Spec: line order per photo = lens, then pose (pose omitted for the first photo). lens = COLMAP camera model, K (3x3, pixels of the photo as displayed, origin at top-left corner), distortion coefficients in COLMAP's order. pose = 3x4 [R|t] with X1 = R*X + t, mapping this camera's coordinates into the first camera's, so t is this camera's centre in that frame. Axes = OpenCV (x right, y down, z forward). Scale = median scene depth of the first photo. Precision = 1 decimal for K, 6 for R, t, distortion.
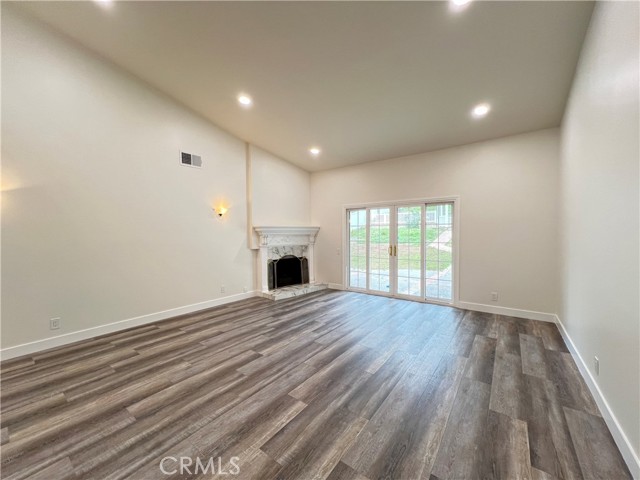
lens RADIAL K [[256.1, 0, 317.9], [0, 256.1, 238.9], [0, 0, 1]] dist [-0.000148, 0.000304]
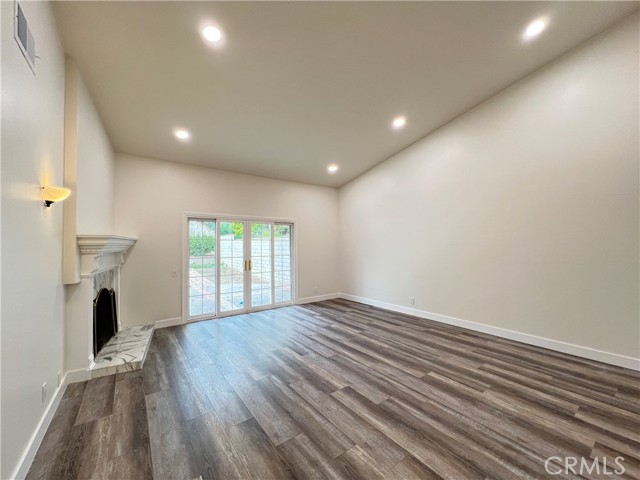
lens RADIAL K [[256.1, 0, 318.6], [0, 256.1, 240.2], [0, 0, 1]] dist [-0.000148, 0.000304]
pose [[0.283368, 0.024851, 0.958689, -1.172235], [0.031231, 0.998895, -0.035124, -0.017209], [-0.958503, 0.039894, 0.282278, 0.887842]]
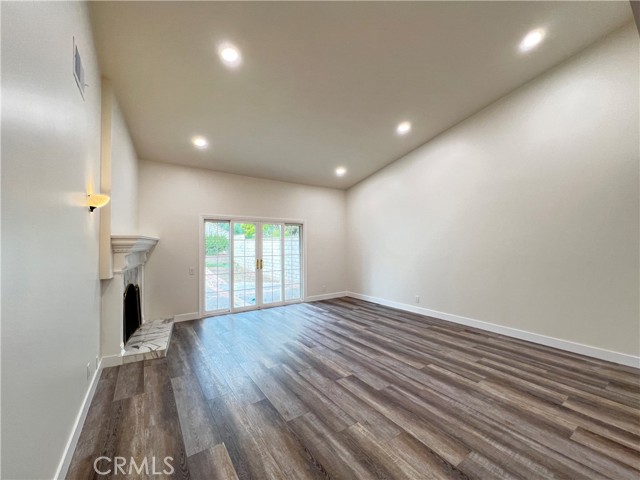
lens RADIAL K [[256.1, 0, 318.5], [0, 256.1, 240.4], [0, 0, 1]] dist [-0.000148, 0.000304]
pose [[0.318302, 0.024059, 0.947684, -1.254126], [0.027862, 0.999009, -0.034720, -0.016902], [-0.947580, 0.037456, 0.317316, 0.853787]]
